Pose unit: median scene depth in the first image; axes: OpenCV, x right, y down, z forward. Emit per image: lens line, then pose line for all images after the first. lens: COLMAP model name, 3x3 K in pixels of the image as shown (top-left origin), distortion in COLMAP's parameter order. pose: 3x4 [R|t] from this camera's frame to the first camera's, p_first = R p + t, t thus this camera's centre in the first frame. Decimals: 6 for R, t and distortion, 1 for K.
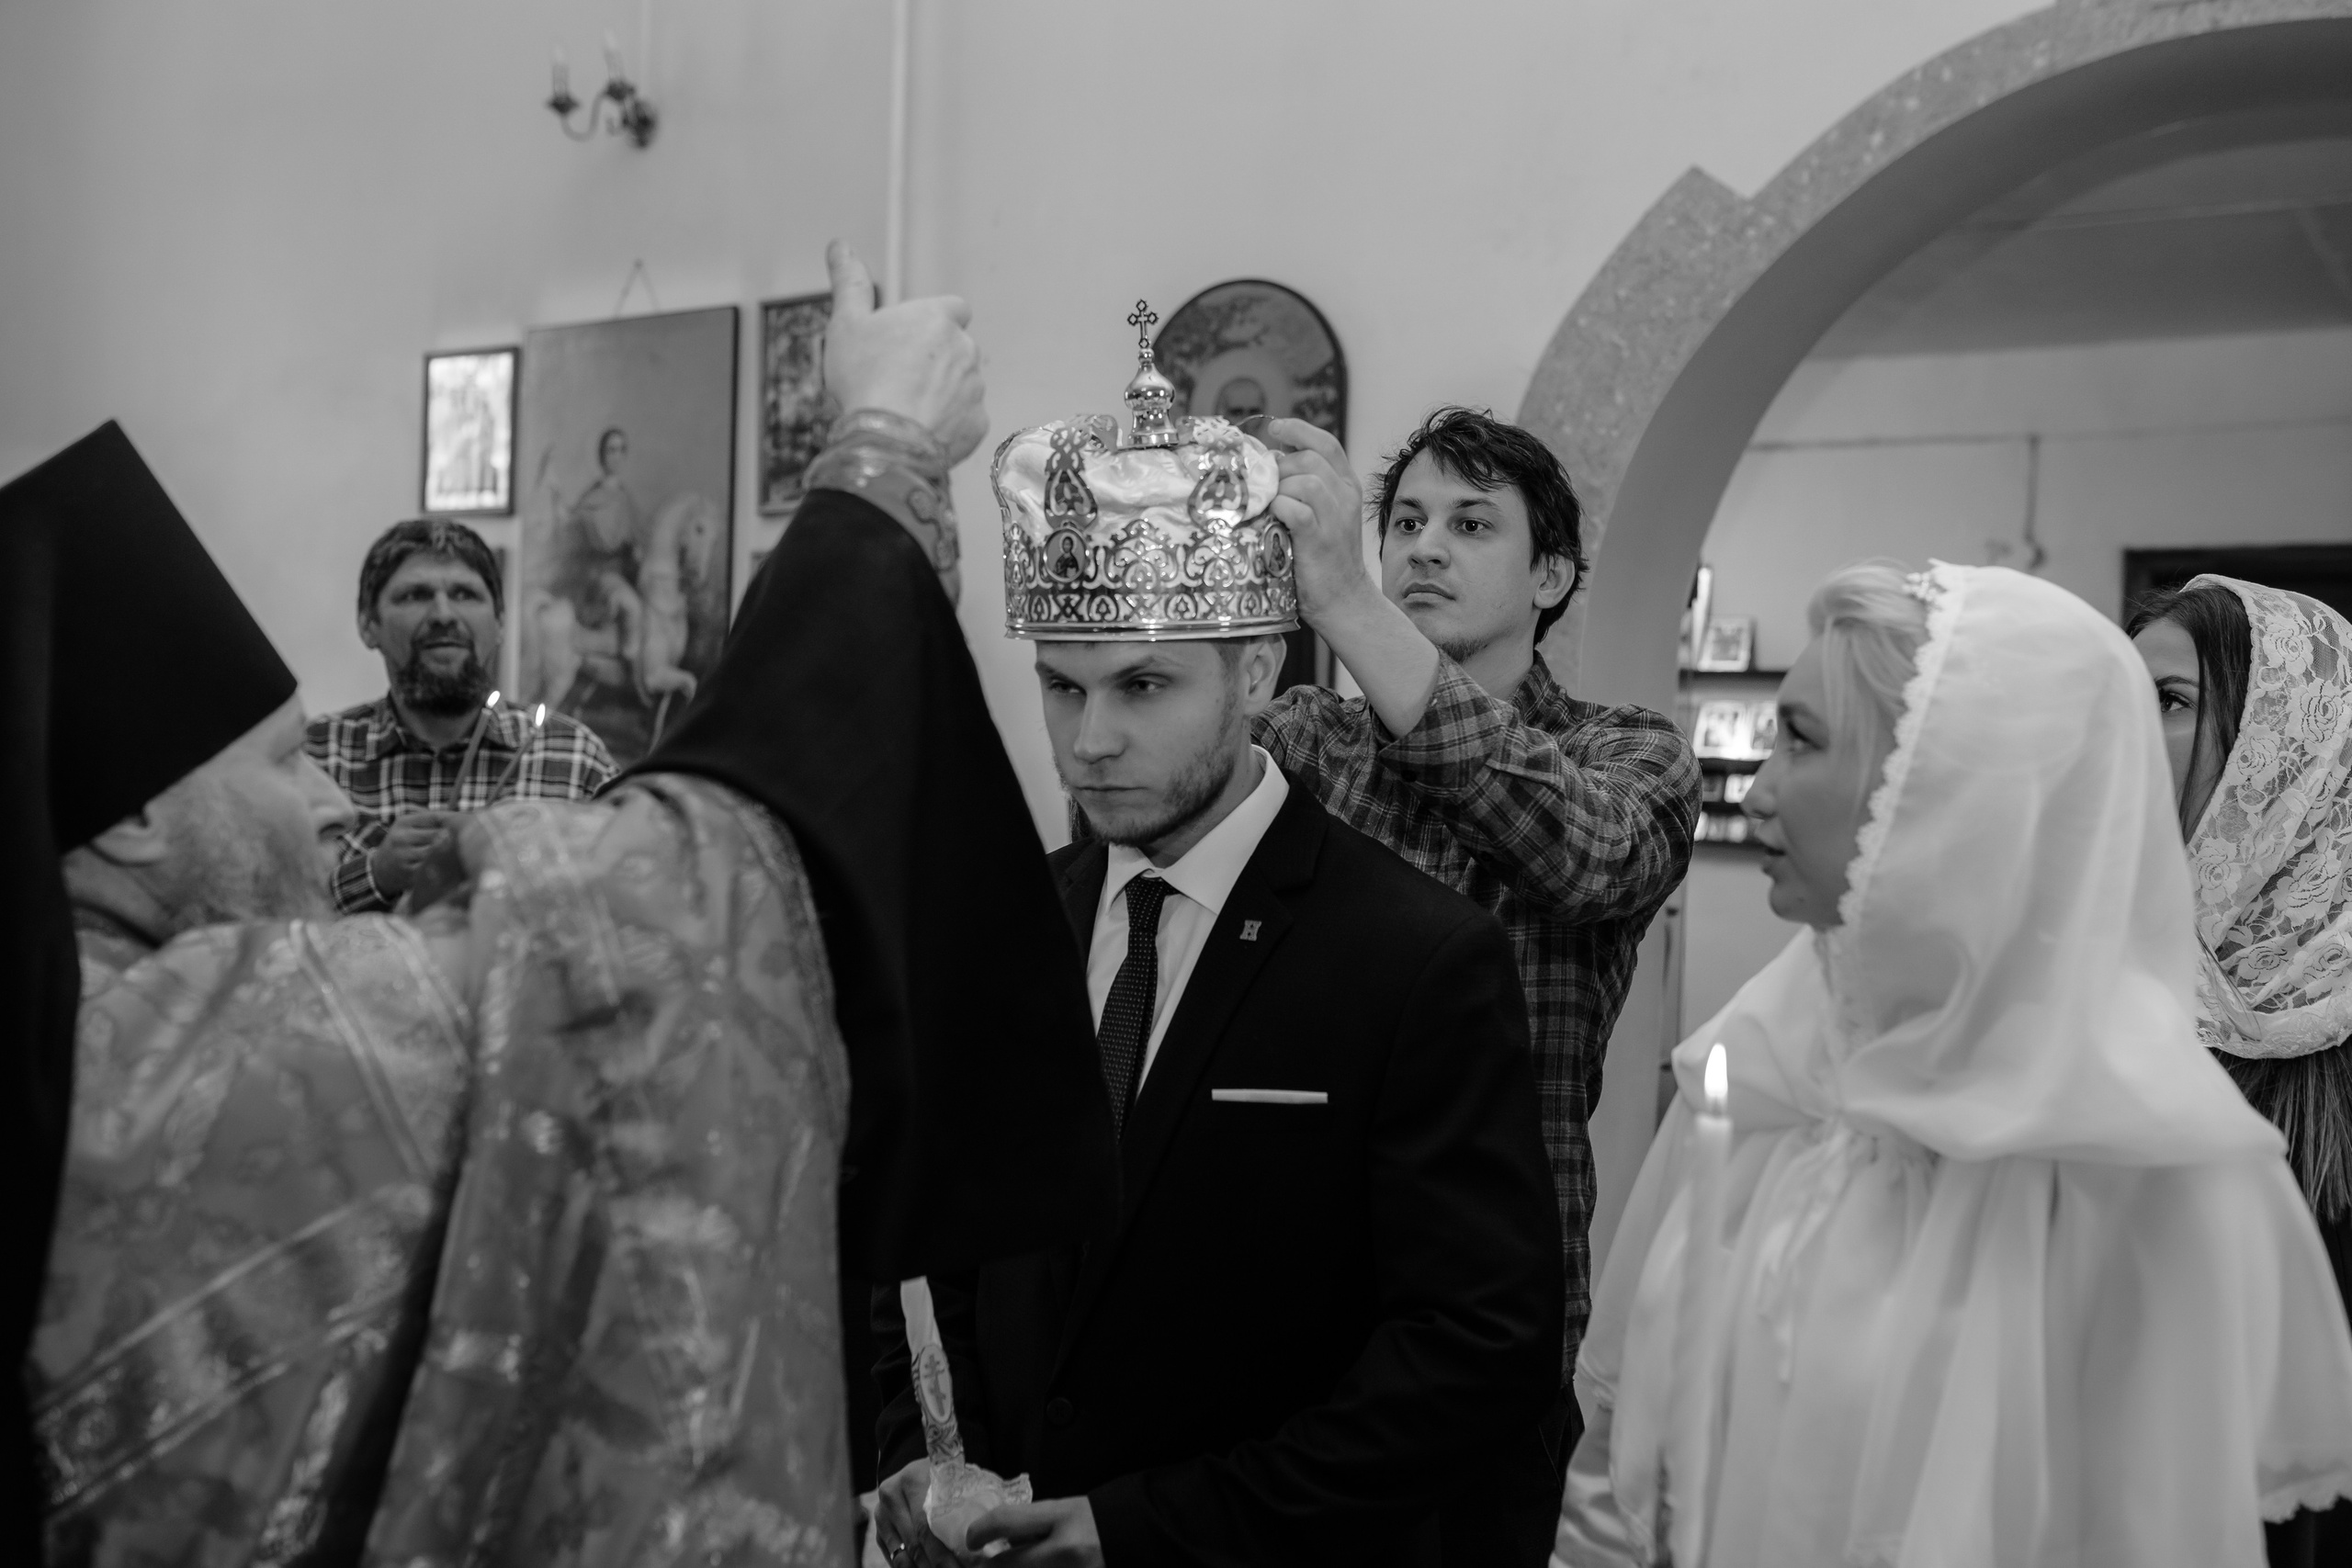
lens RADIAL K [[2224.9, 0, 1168.3], [0, 2224.9, 839.7], [0, 0, 1]] dist [0.003599, 0.000000]
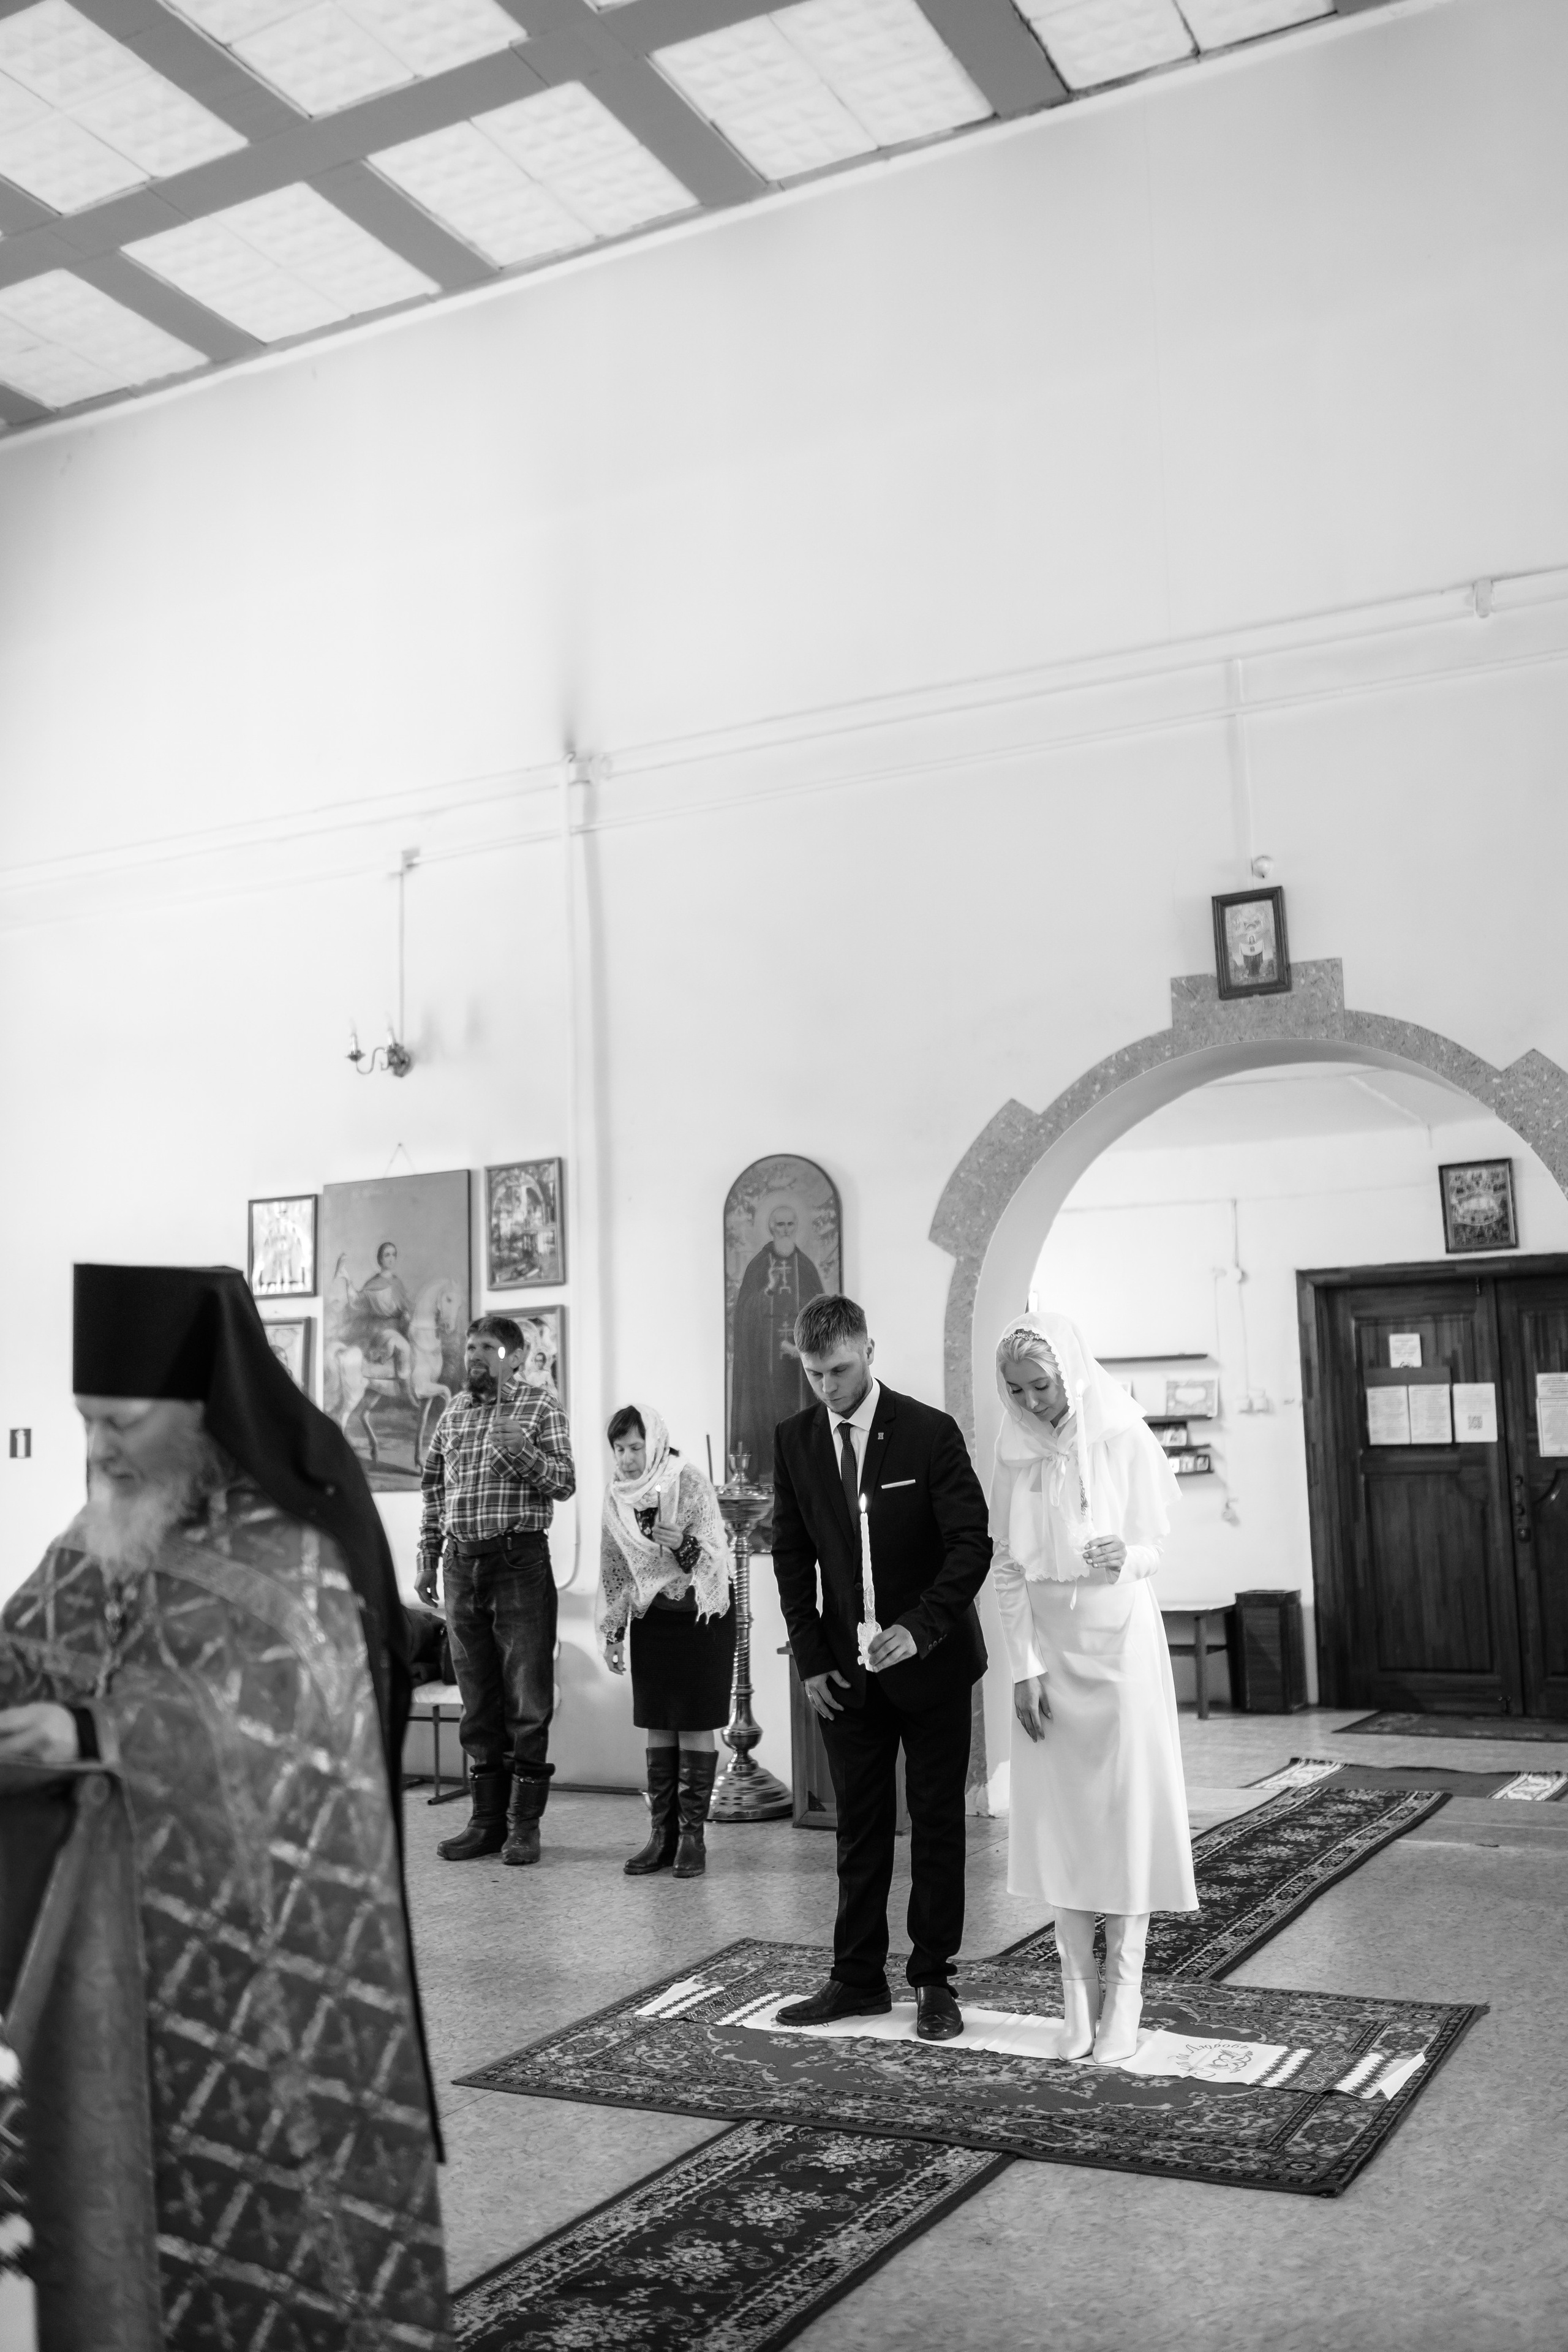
lens RADIAL K [[2225.1, 0, 794.0], [0, 2225.1, 1211.7], [0, 0, 1]] dist [0.003599, 0.000000]
pose [[0.991646, -0.044380, 0.121113, -0.200968], [0.062764, 0.986312, -0.152476, 0.089275], [-0.112689, 0.158804, 0.980858, -0.907531]]
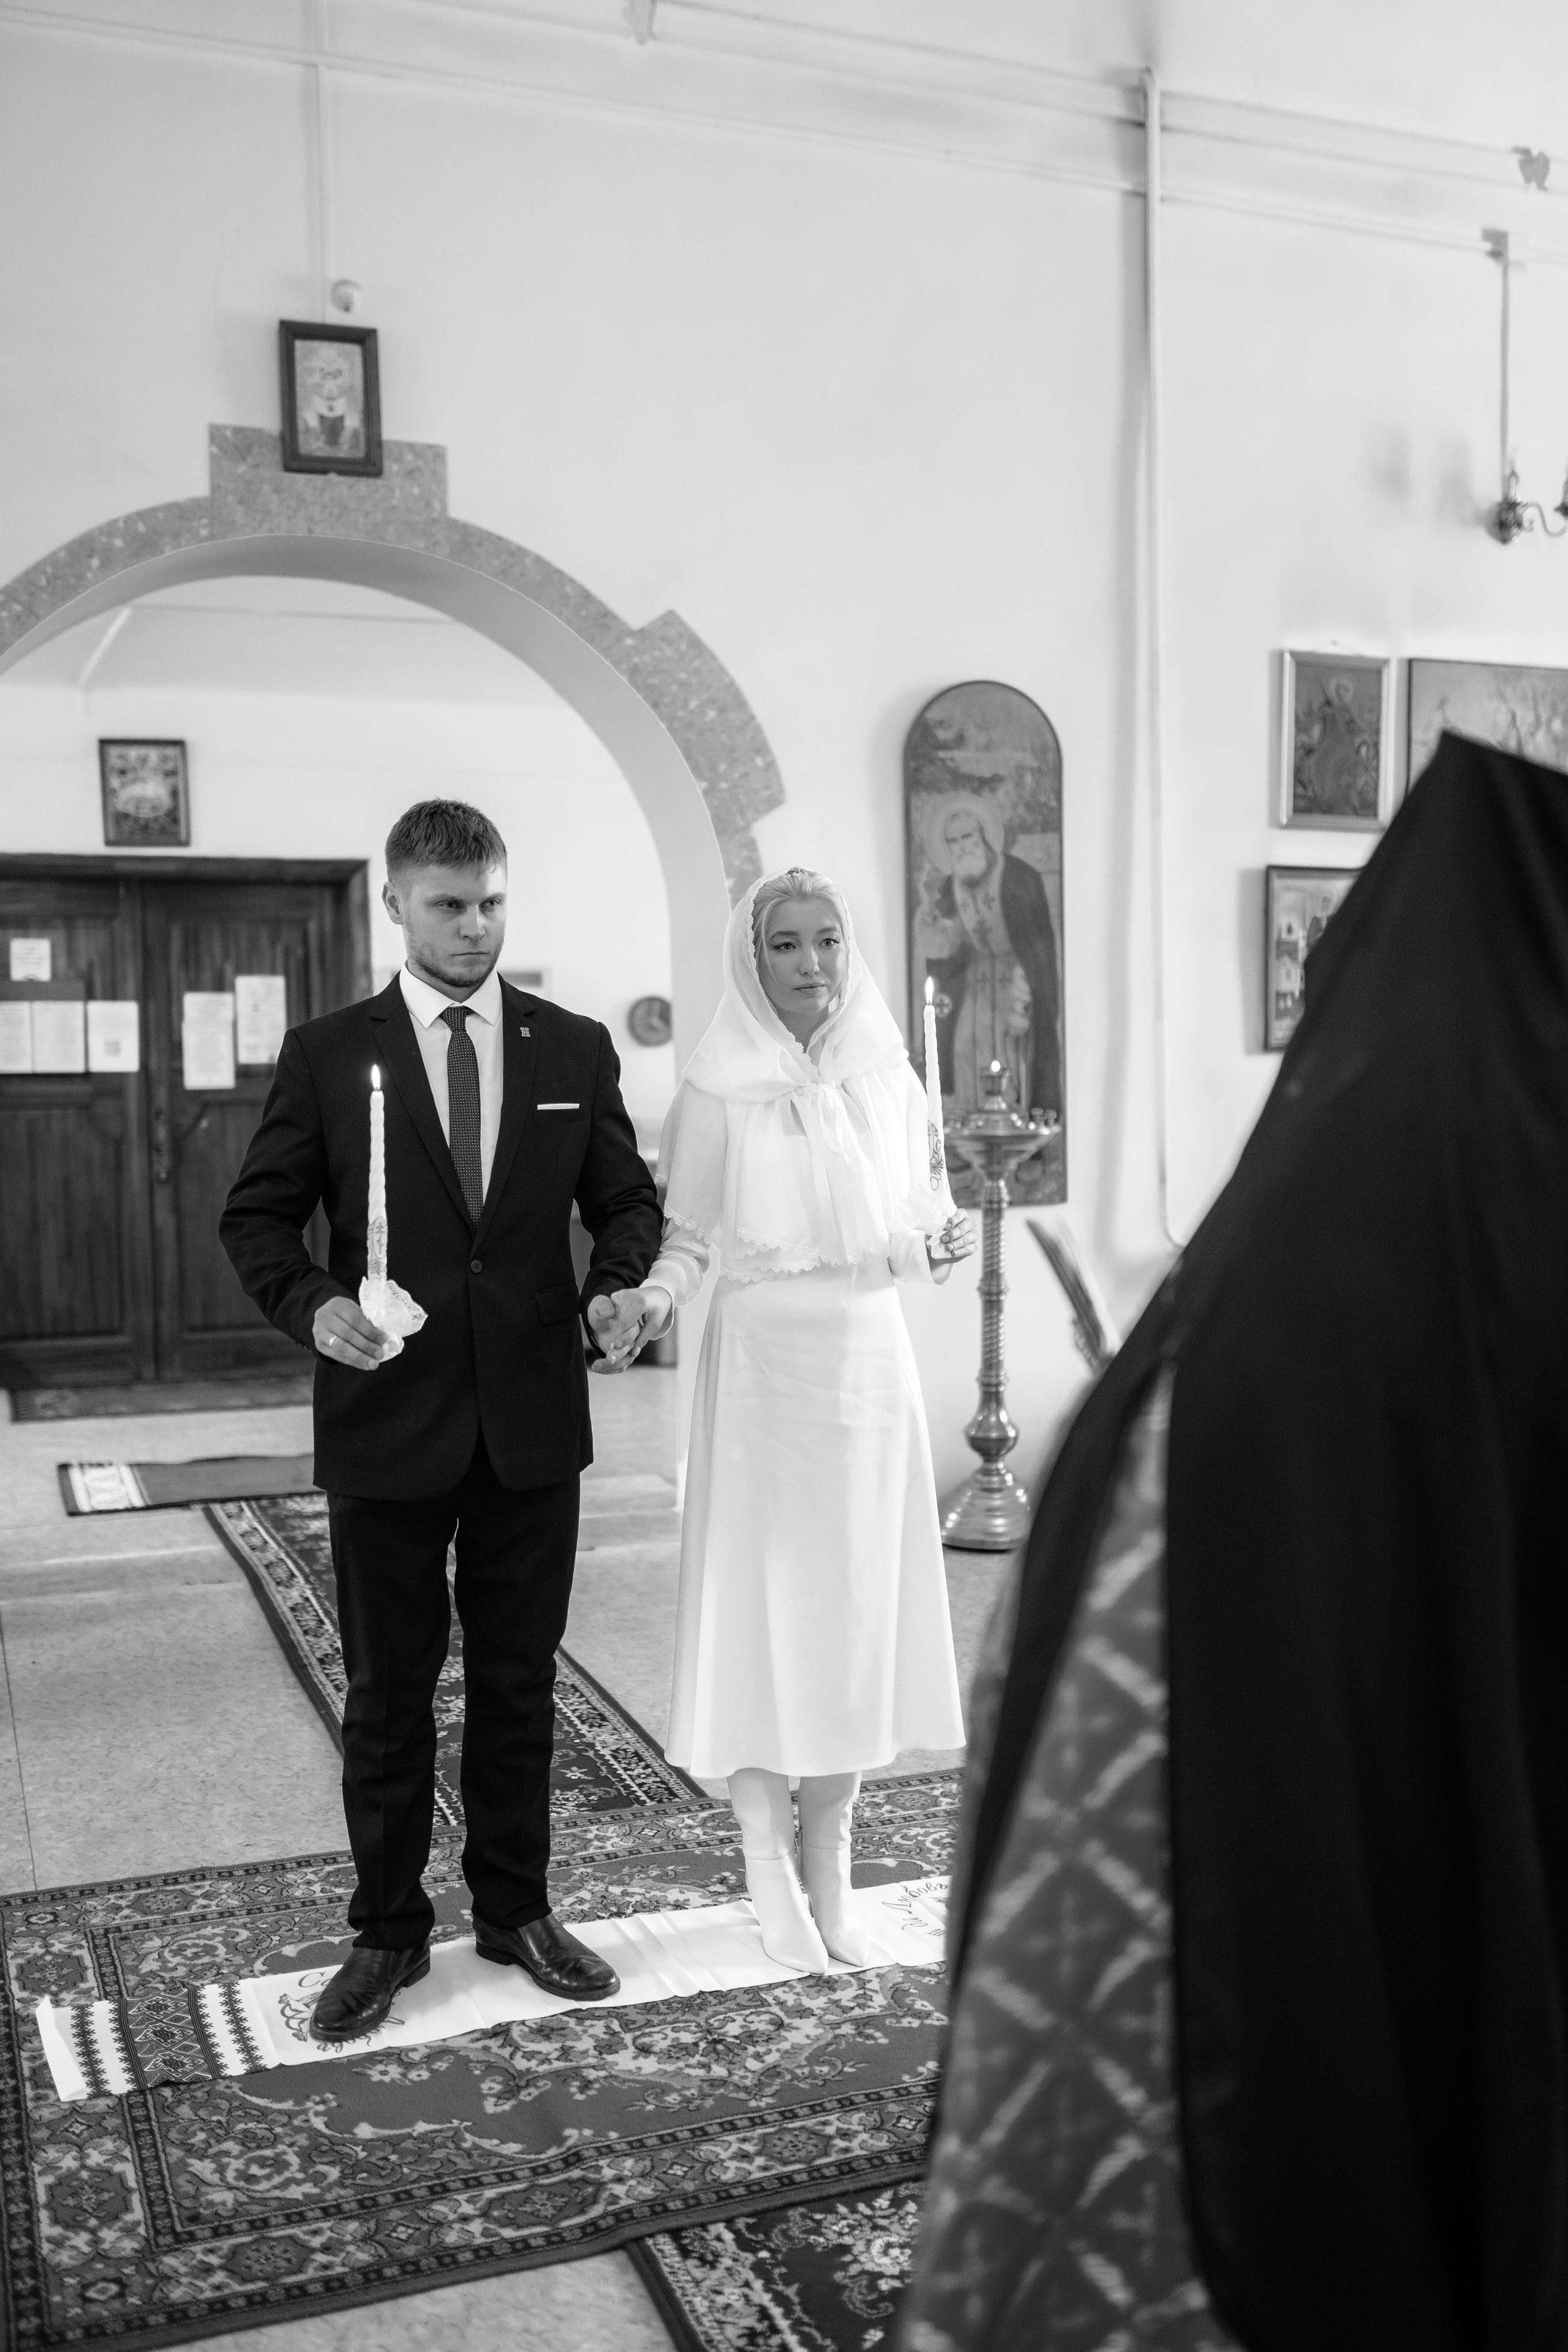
lens RADIAL K [[2225.1, 0, 769.7], [0, 2225.1, 1188.9], [0, 0, 1]] dist [0.003599, 0.000000]
pose [[0.572805, -0.088395, 0.814911, -0.590452], [0.063300, 0.995970, 0.063541, 0.019726], [-0.817244, 0.015187, 0.576092, -0.156001]]
